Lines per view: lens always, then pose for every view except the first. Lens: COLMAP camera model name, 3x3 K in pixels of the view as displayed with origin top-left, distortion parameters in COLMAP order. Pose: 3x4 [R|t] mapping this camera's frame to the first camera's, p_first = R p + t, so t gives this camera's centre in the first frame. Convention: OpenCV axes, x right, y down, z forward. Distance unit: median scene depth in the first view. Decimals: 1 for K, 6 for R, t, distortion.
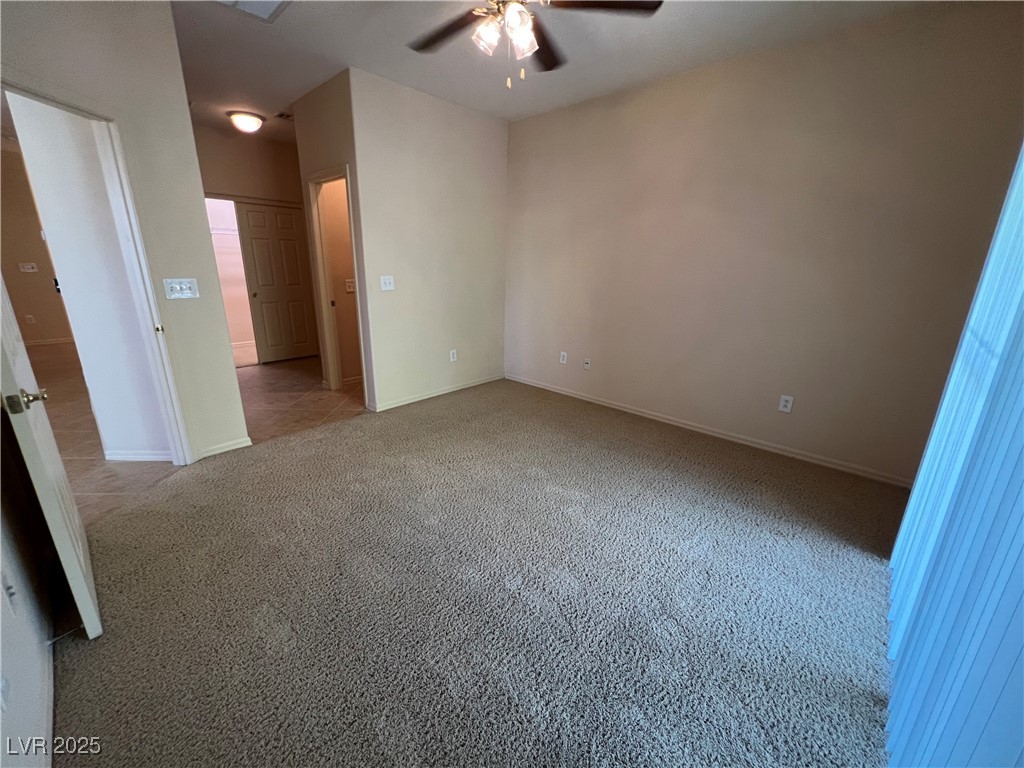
lens RADIAL K [[409.6, 0, 510.7], [0, 409.6, 380.3], [0, 0, 1]] dist [-0.002201, 0.000023]
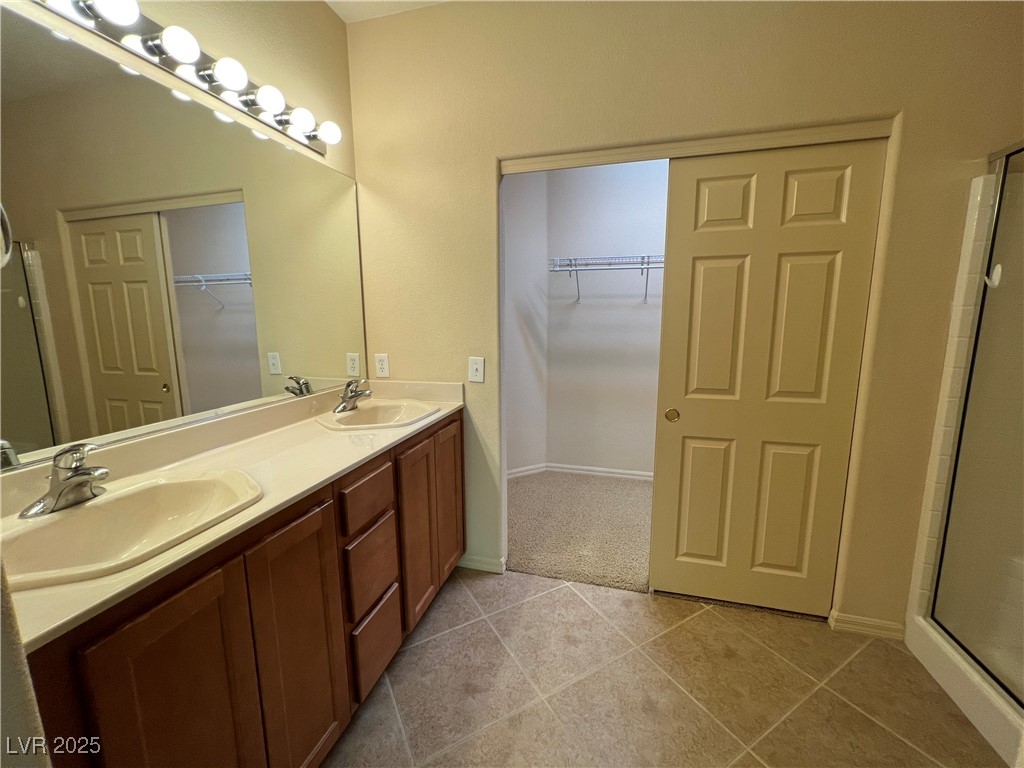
lens RADIAL K [[409.6, 0, 510.7], [0, 409.6, 380.3], [0, 0, 1]] dist [-0.002201, 0.000023]
pose [[0.460265, 0.117300, -0.879998, -0.402692], [-0.233500, 0.972328, 0.007480, -0.220429], [0.856524, 0.202037, 0.474918, 0.748835]]
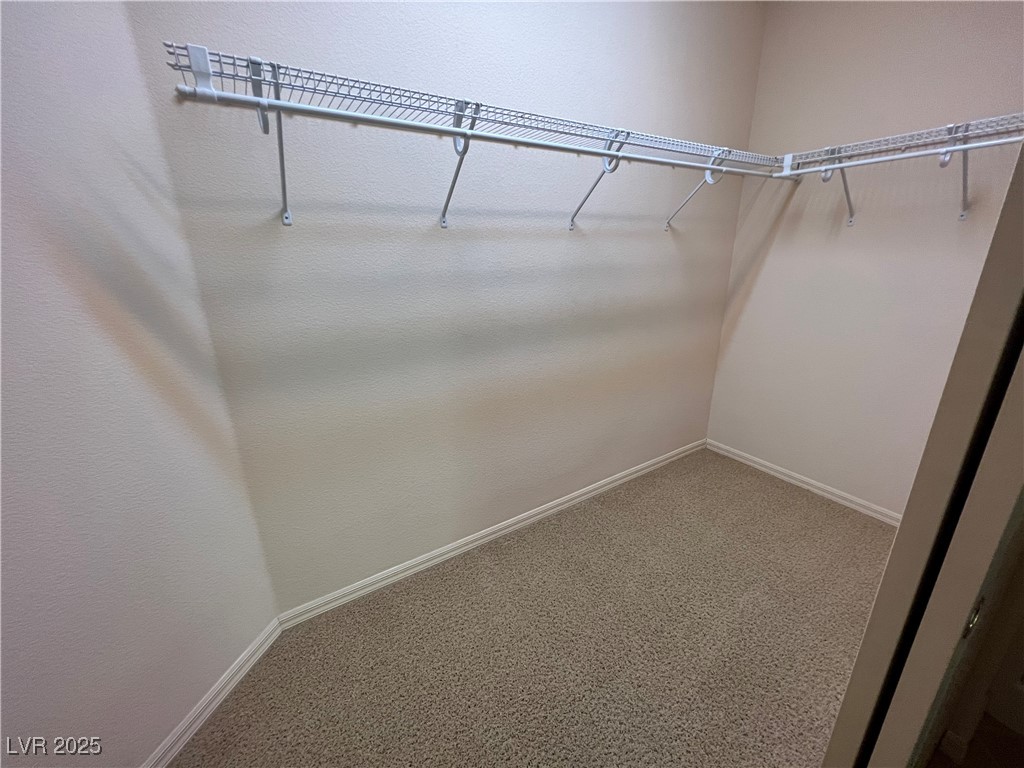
lens RADIAL K [[409.6, 0, 510.7], [0, 409.6, 380.3], [0, 0, 1]] dist [-0.002201, 0.000023]
pose [[0.965370, 0.045682, -0.256854, -0.758614], [-0.038580, 0.998723, 0.032625, -0.282293], [0.258016, -0.021586, 0.965899, 0.930605]]
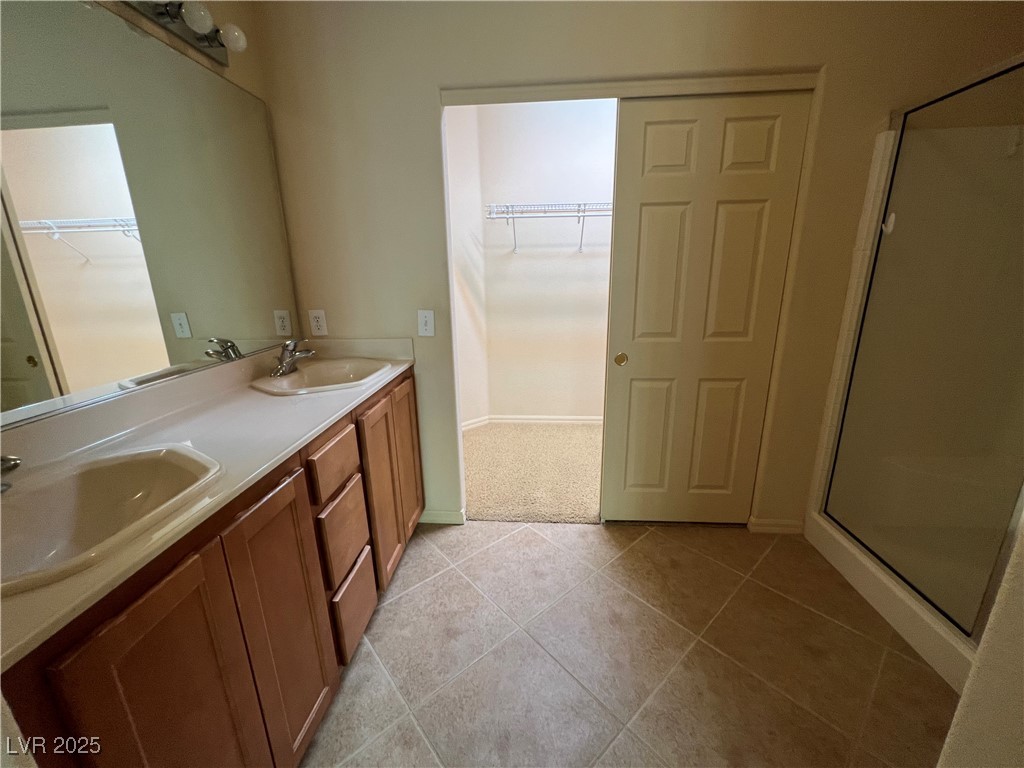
lens RADIAL K [[409.6, 0, 510.7], [0, 409.6, 380.3], [0, 0, 1]] dist [-0.002201, 0.000023]
pose [[0.625222, 0.177913, -0.759898, -0.423867], [-0.189280, 0.979167, 0.073515, -0.210205], [0.757146, 0.097871, 0.645872, 0.725872]]
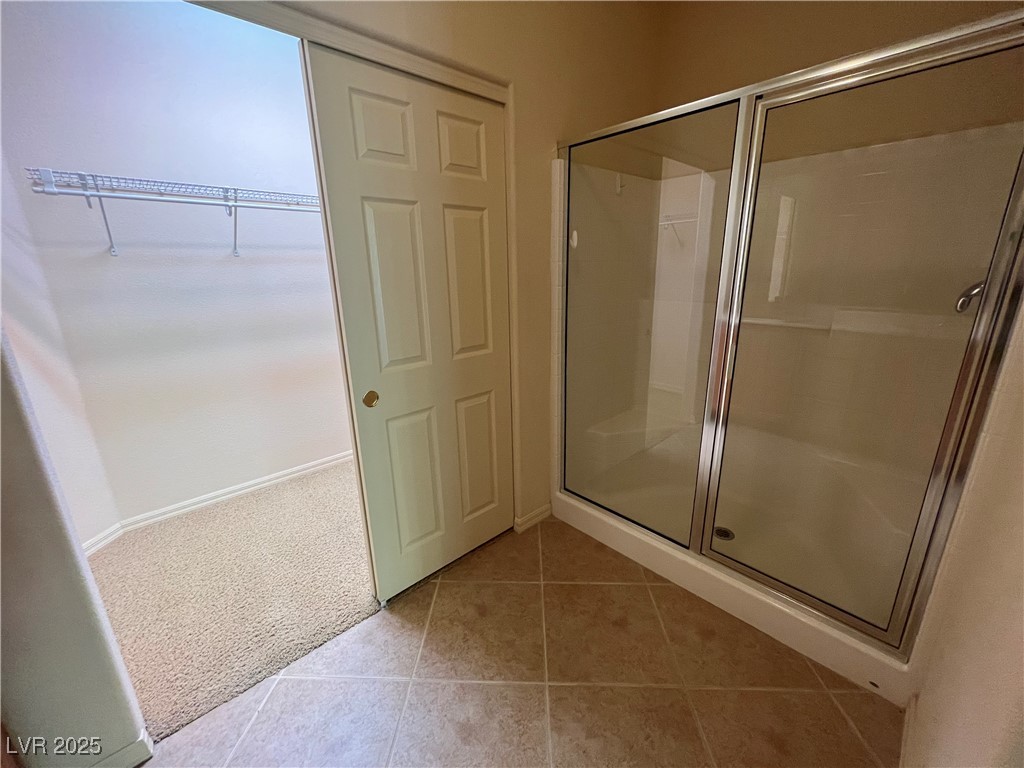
lens RADIAL K [[412.2, 0, 511.0], [0, 412.2, 380.6], [0, 0, 1]] dist [-0.002540, 0.001092]
pose [[0.996509, -0.014035, -0.082293, -0.533516], [0.013290, 0.999866, -0.009601, -0.230550], [0.082417, 0.008474, 0.996562, 0.764625]]
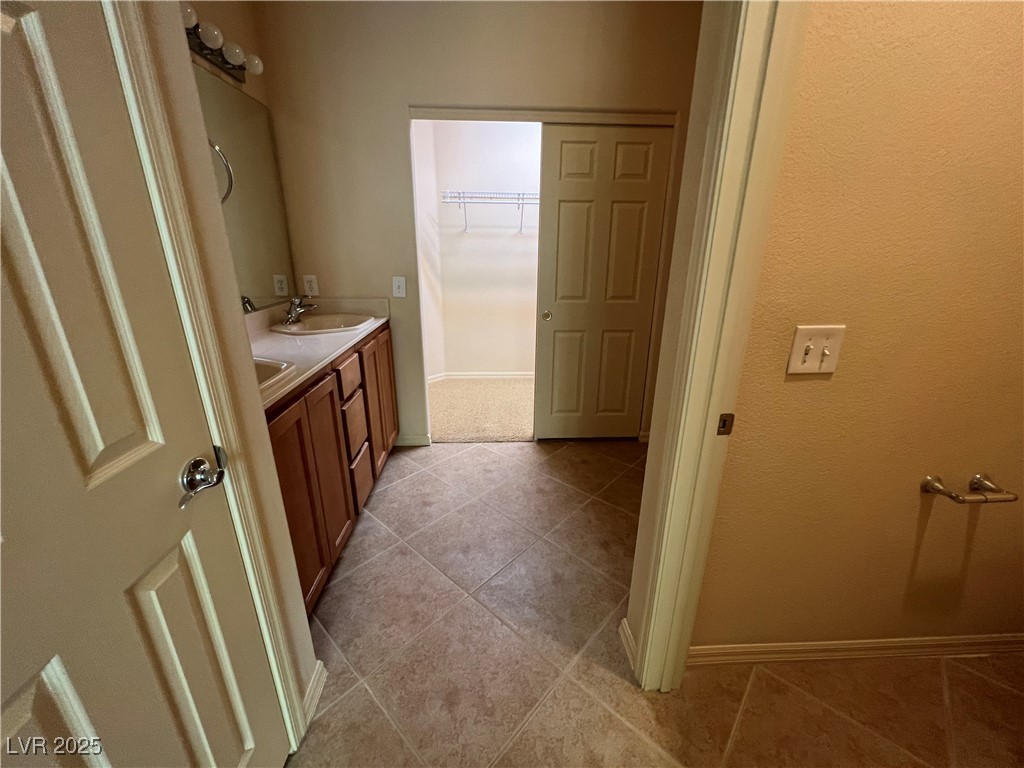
lens RADIAL K [[409.6, 0, 510.7], [0, 409.6, 380.3], [0, 0, 1]] dist [-0.002201, 0.000023]
pose [[0.714153, 0.207392, -0.668561, -0.318073], [-0.189514, 0.976716, 0.100546, -0.183414], [0.673847, 0.054897, 0.736829, 0.636424]]
